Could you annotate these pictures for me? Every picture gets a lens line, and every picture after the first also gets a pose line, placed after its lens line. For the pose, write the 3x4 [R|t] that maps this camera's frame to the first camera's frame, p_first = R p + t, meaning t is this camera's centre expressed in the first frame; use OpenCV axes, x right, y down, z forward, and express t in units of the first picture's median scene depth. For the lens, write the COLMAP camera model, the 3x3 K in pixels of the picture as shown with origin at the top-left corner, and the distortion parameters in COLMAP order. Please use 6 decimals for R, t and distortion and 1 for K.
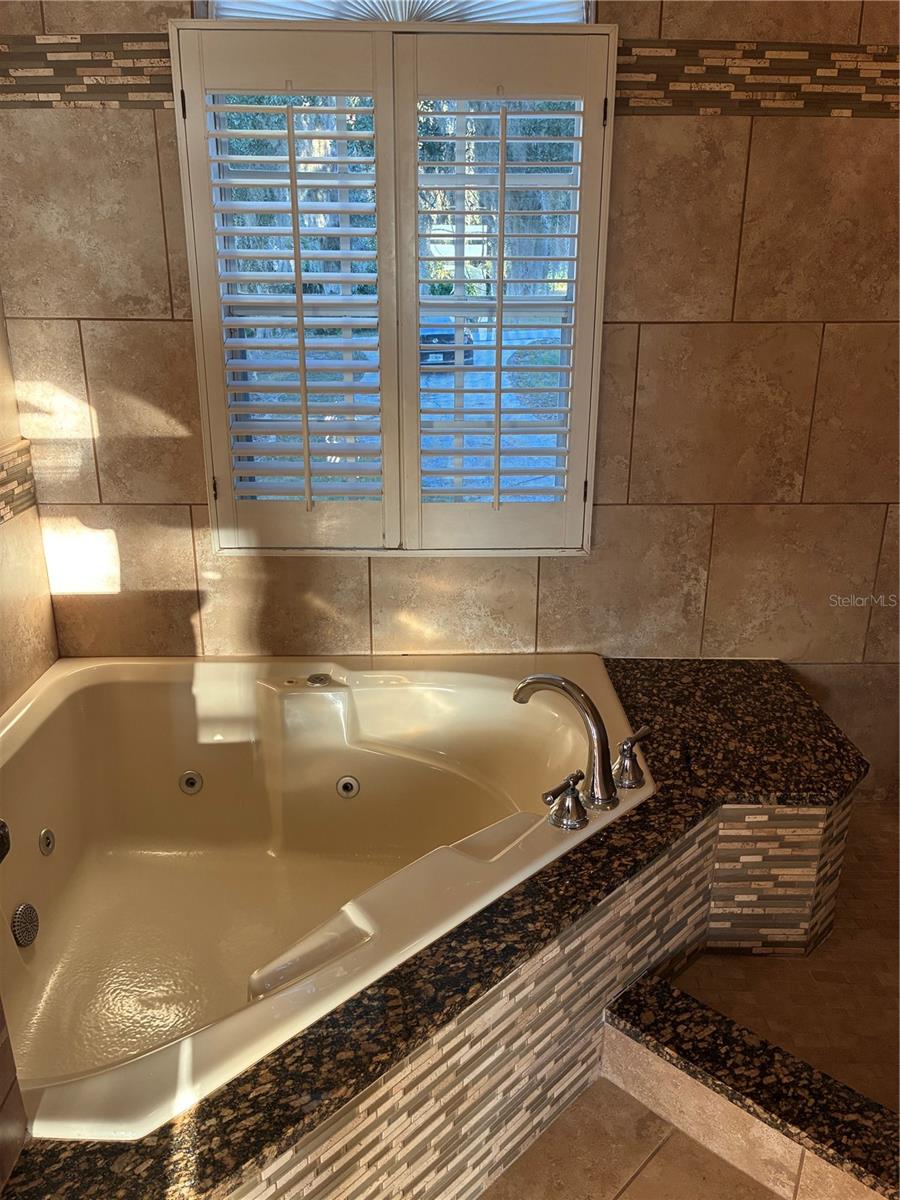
lens RADIAL K [[914.1, 0, 453.7], [0, 914.1, 592.1], [0, 0, 1]] dist [0.075157, -0.066555]
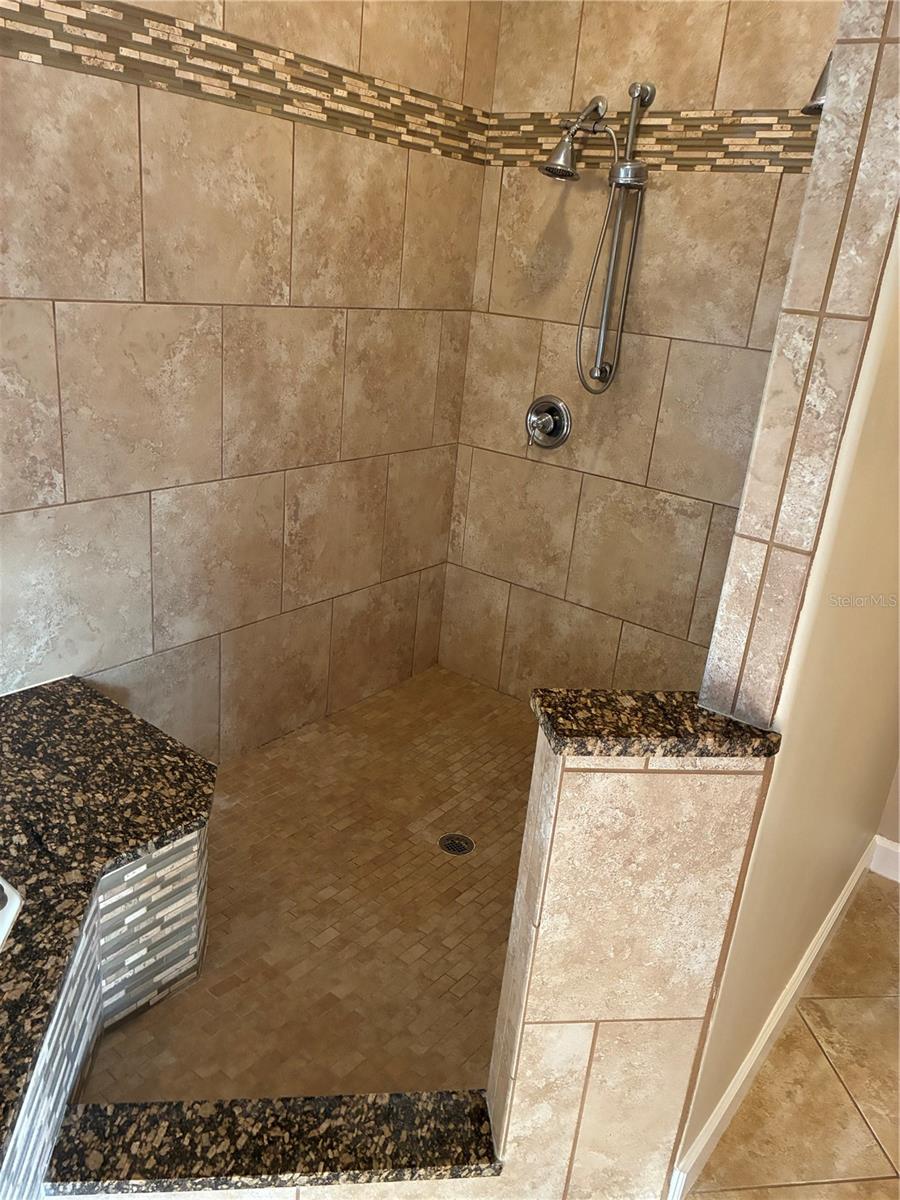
lens RADIAL K [[906.9, 0, 448.0], [0, 906.9, 601.3], [0, 0, 1]] dist [0.070876, -0.099373]
pose [[0.633209, -0.223452, 0.741023, -0.080648], [0.160917, 0.974505, 0.156353, -0.102268], [-0.757068, 0.020240, 0.653022, 0.180508]]
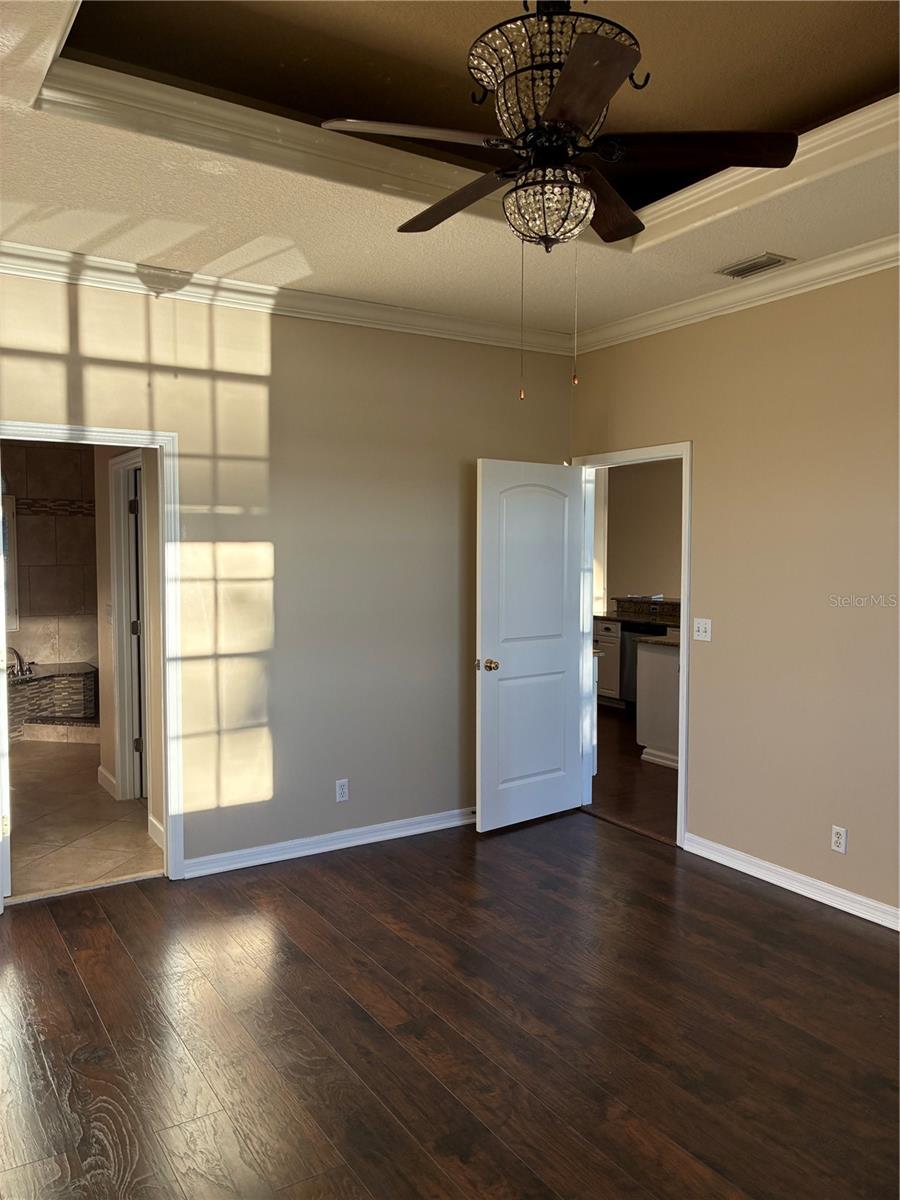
lens RADIAL K [[914.1, 0, 453.7], [0, 914.1, 592.1], [0, 0, 1]] dist [0.075157, -0.066555]
pose [[0.855296, -0.027923, 0.517387, -0.297882], [0.166108, 0.960620, -0.222750, 1.044121], [-0.490793, 0.276459, 0.826252, -3.263496]]
